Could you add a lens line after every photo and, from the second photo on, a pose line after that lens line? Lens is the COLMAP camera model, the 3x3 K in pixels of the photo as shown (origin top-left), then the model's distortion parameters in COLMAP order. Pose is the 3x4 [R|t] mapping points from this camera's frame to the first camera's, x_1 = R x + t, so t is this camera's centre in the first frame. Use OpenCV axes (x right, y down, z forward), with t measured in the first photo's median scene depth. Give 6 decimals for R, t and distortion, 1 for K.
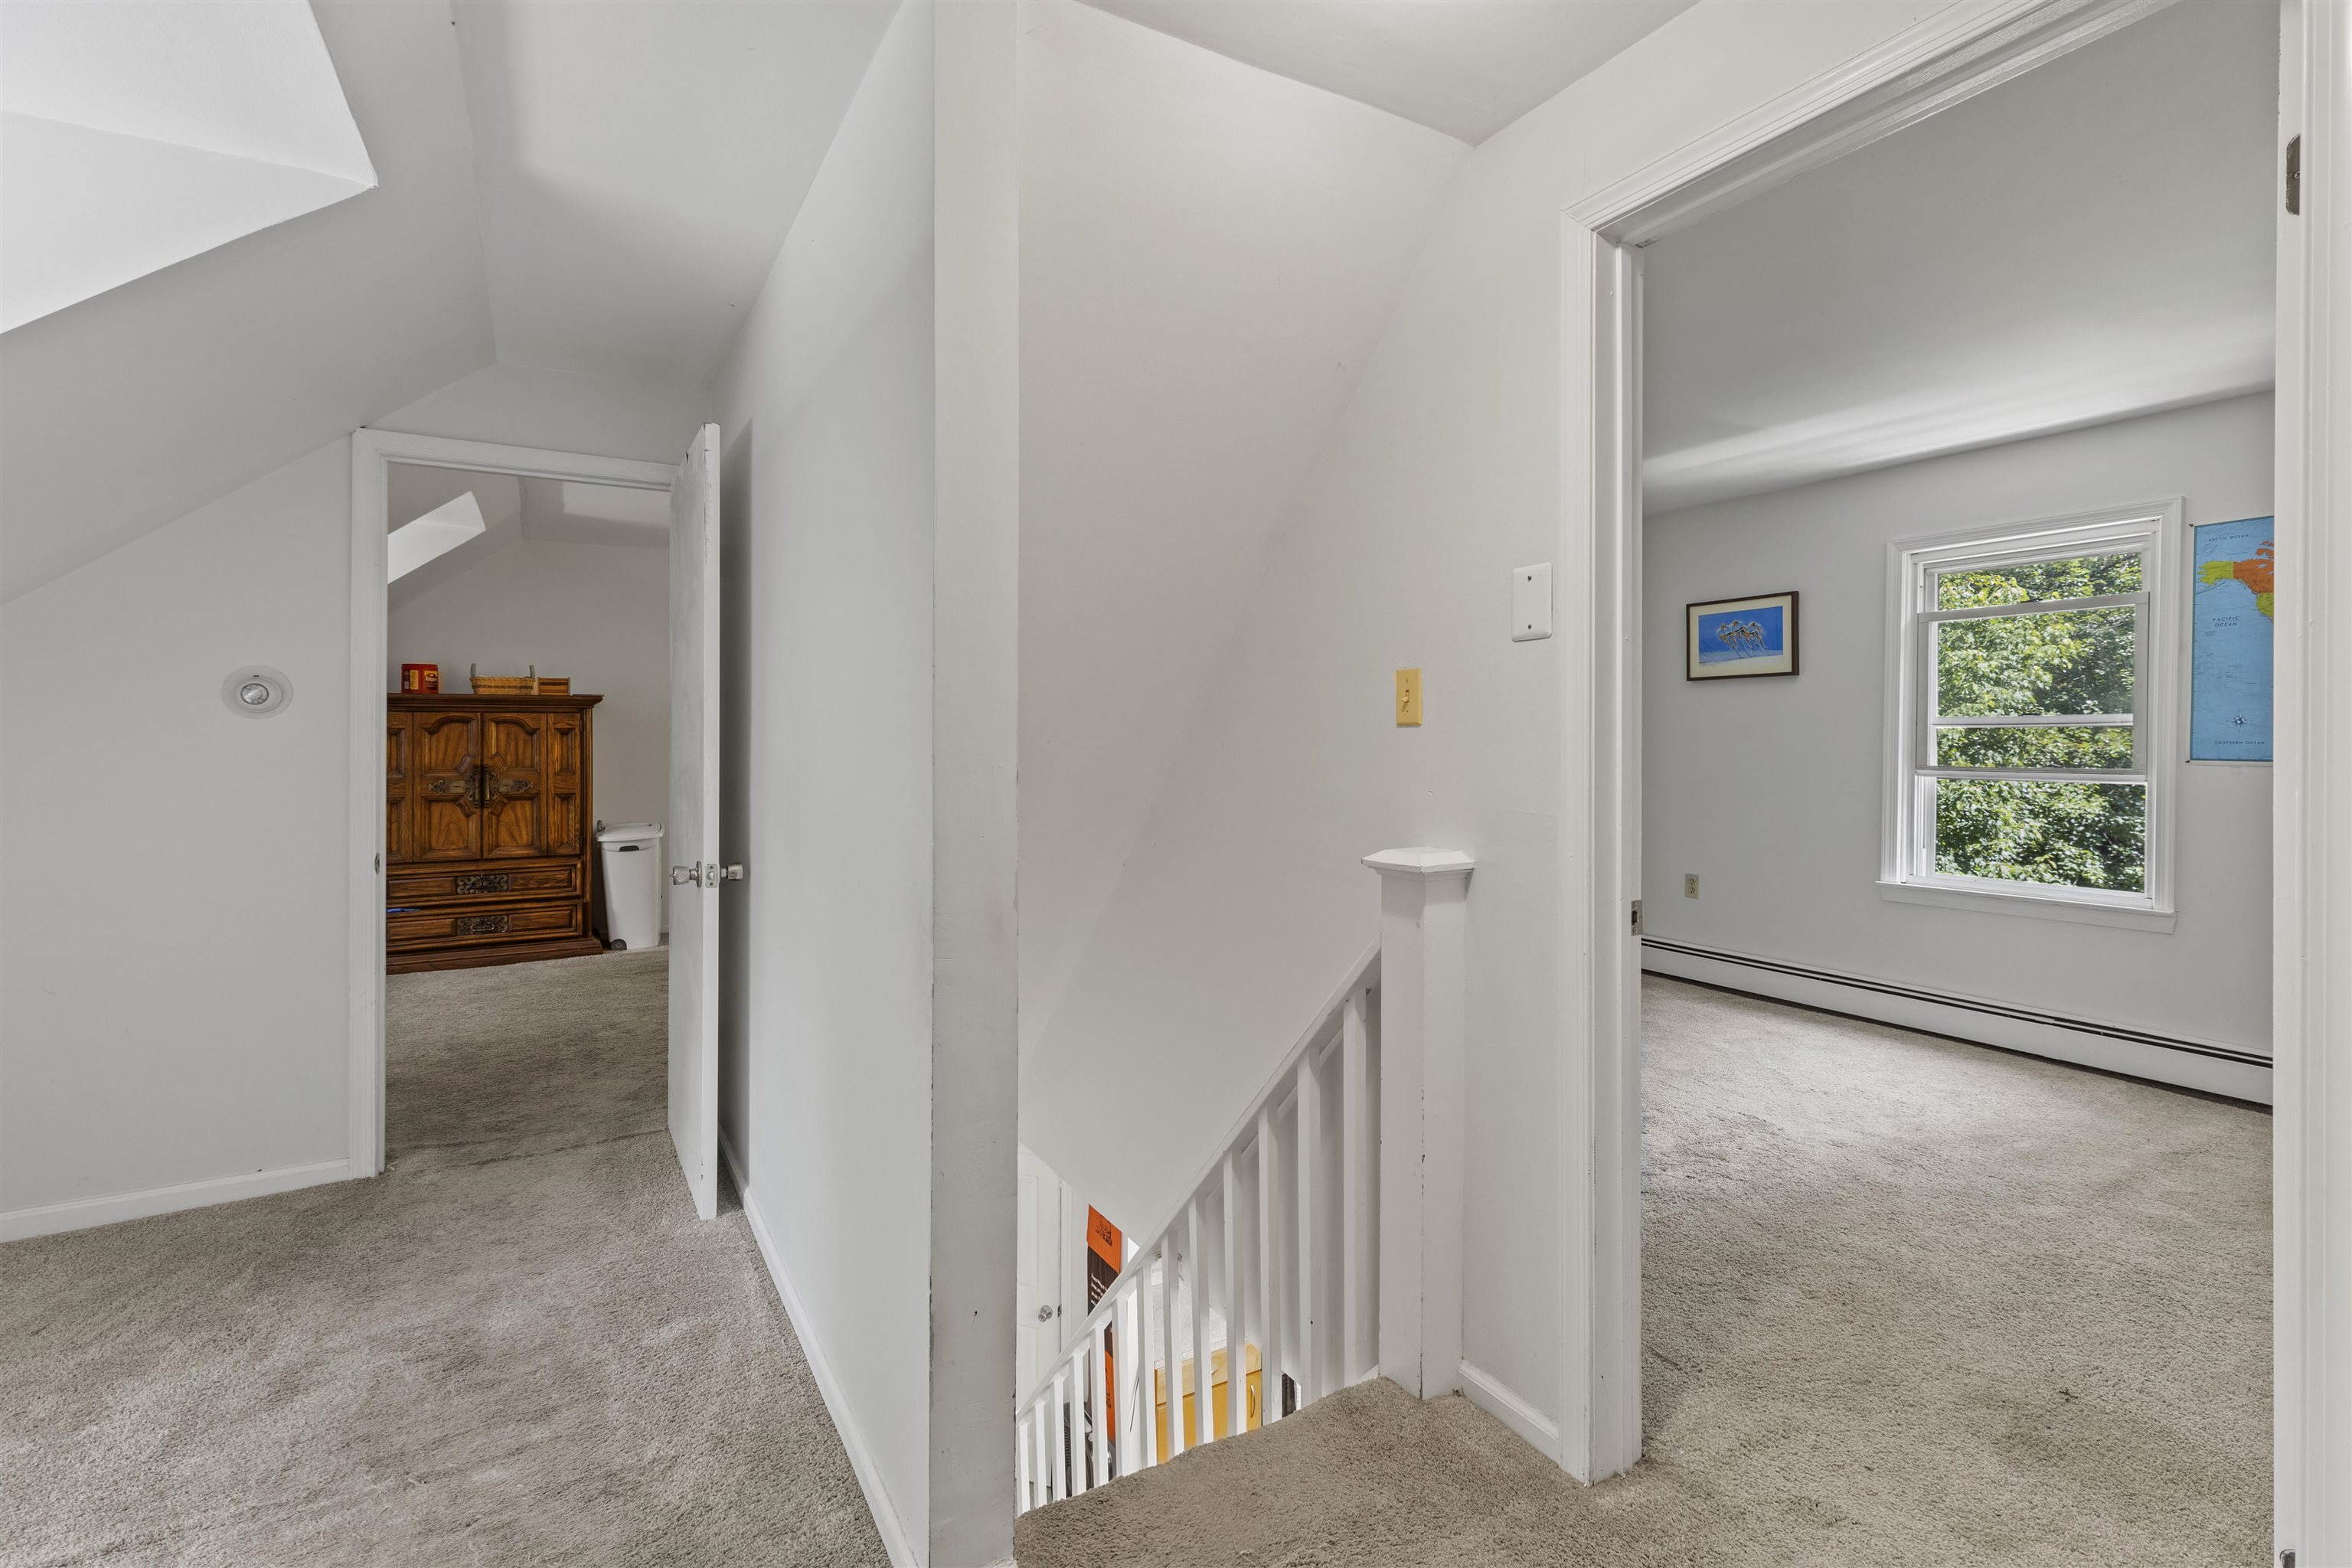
lens RADIAL K [[1083.5, 0, 1187.4], [0, 1083.5, 749.3], [0, 0, 1]] dist [0.010446, -0.001196]
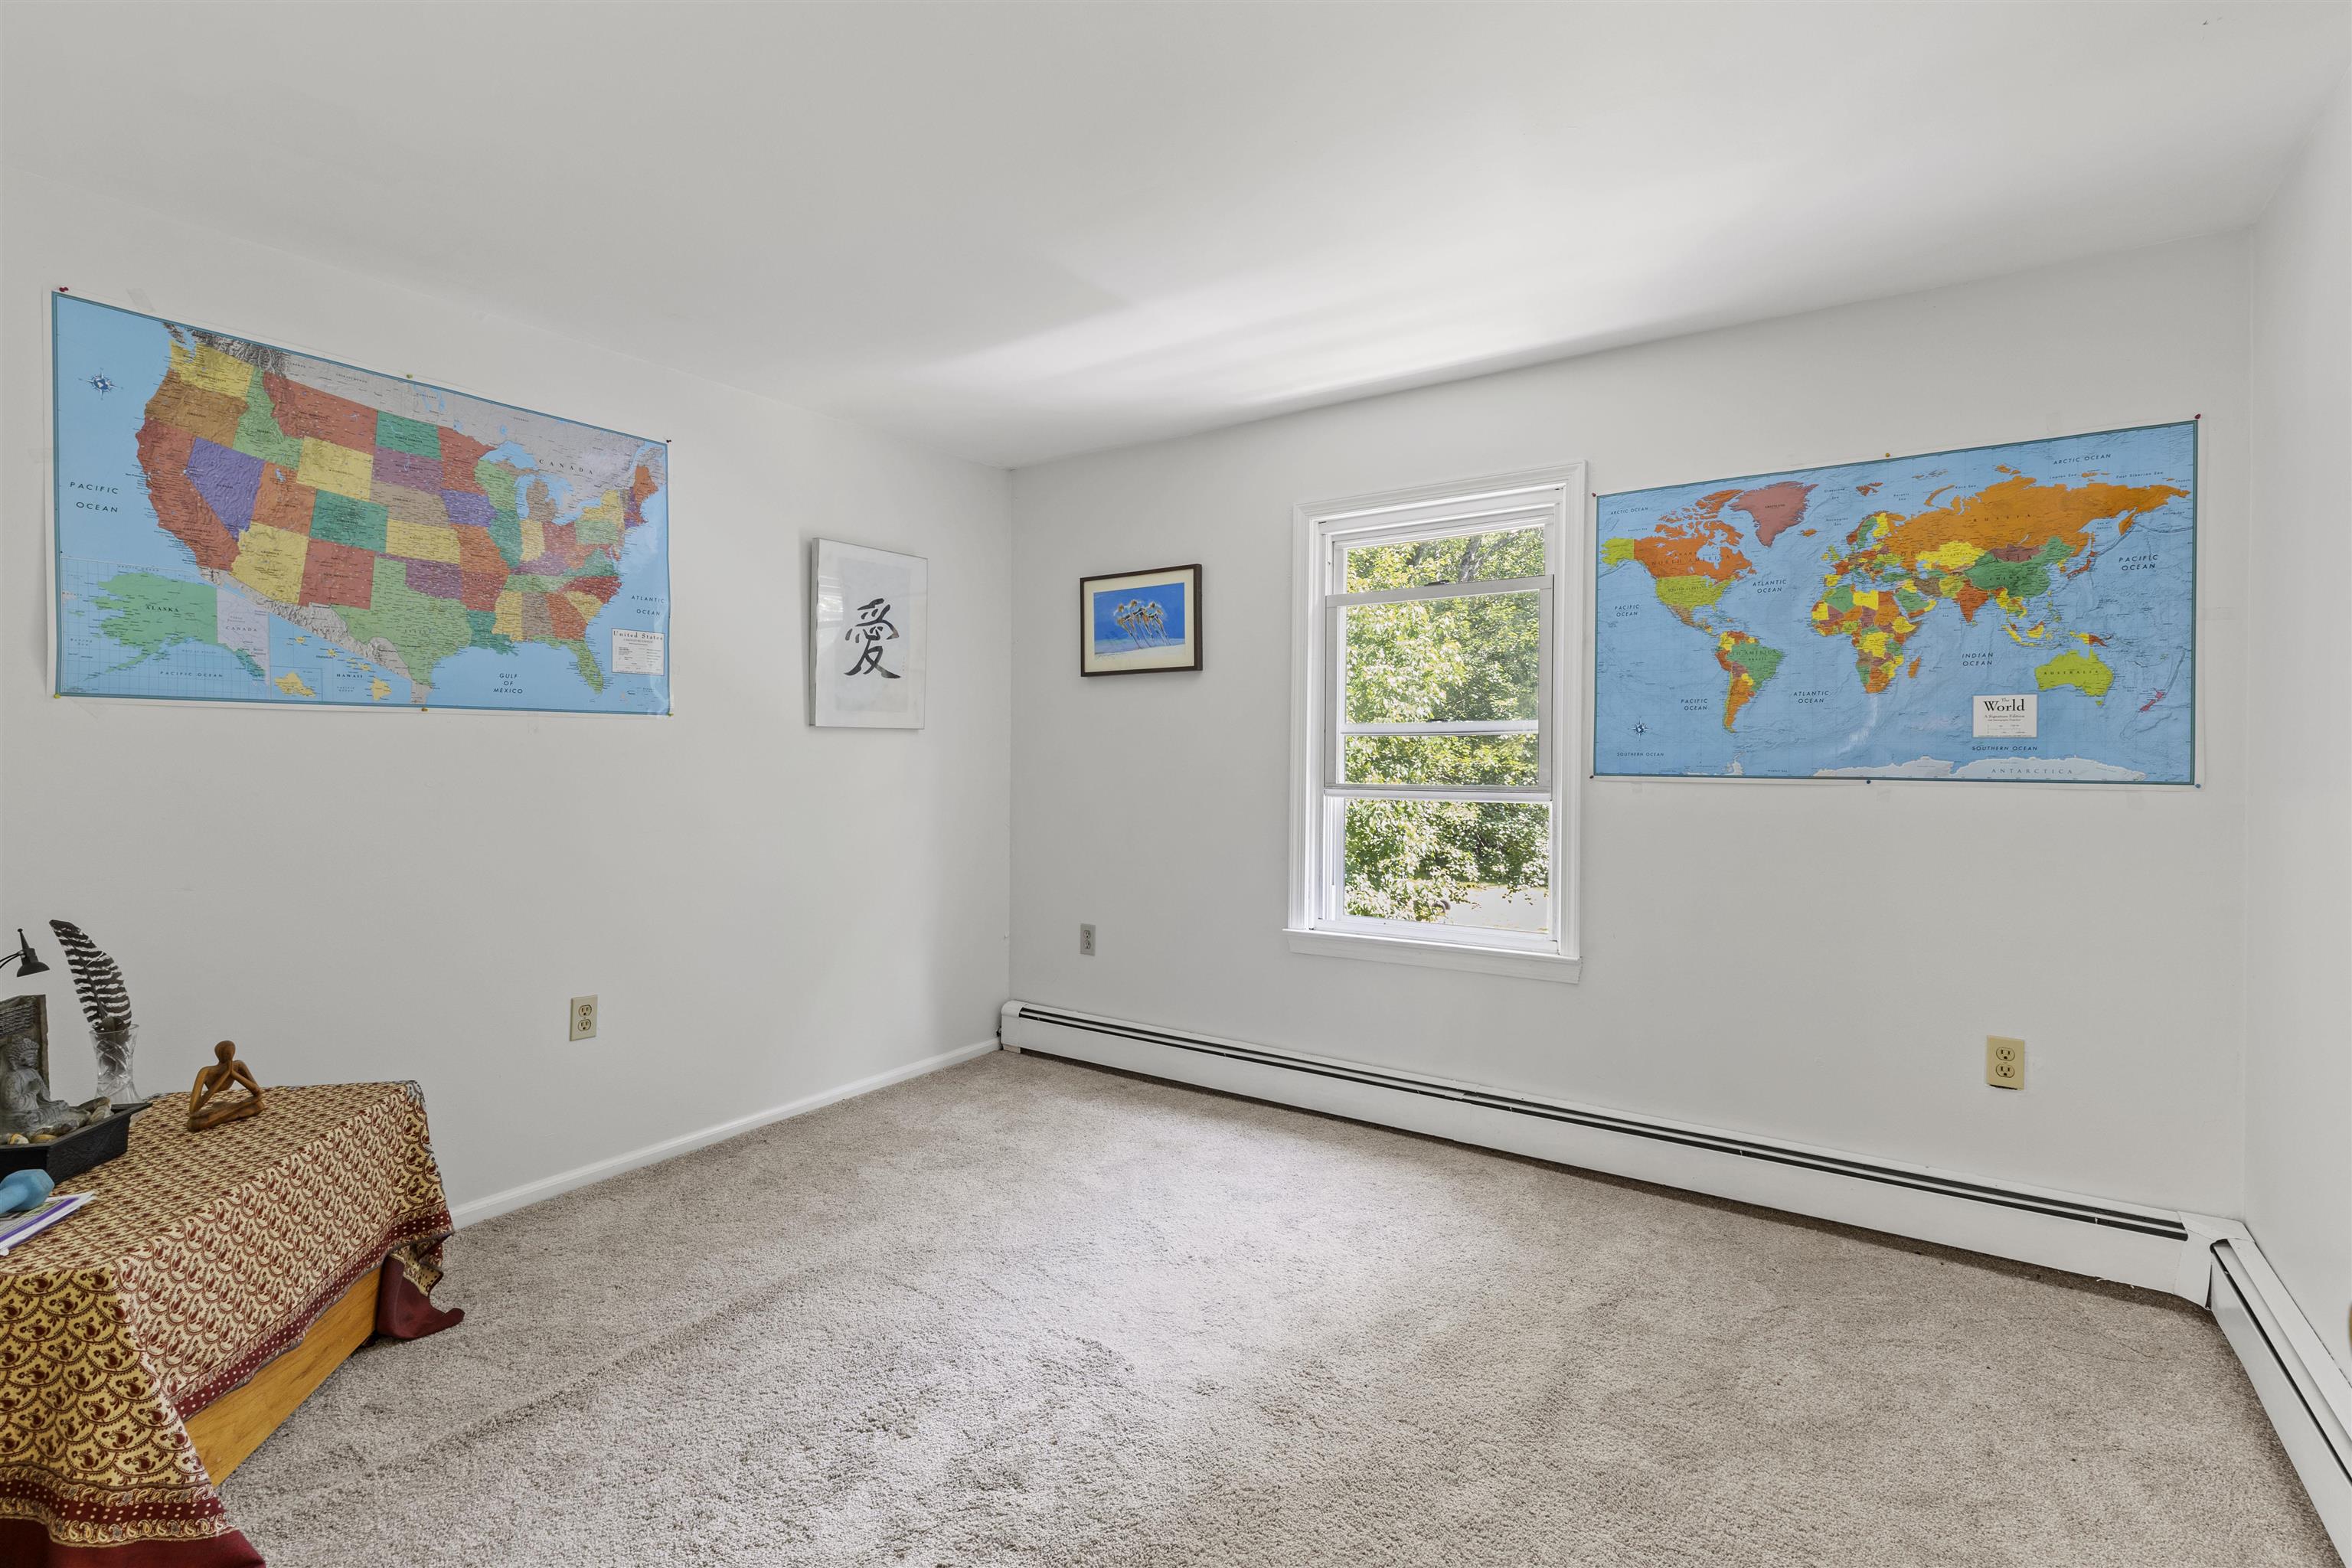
lens RADIAL K [[1083.5, 0, 1176.1], [0, 1083.5, 771.5], [0, 0, 1]] dist [0.010446, -0.001196]
pose [[0.907178, -0.005350, 0.420713, 0.204231], [0.002985, 0.999976, 0.006280, 0.000530], [-0.420737, -0.004441, 0.907172, 0.279379]]
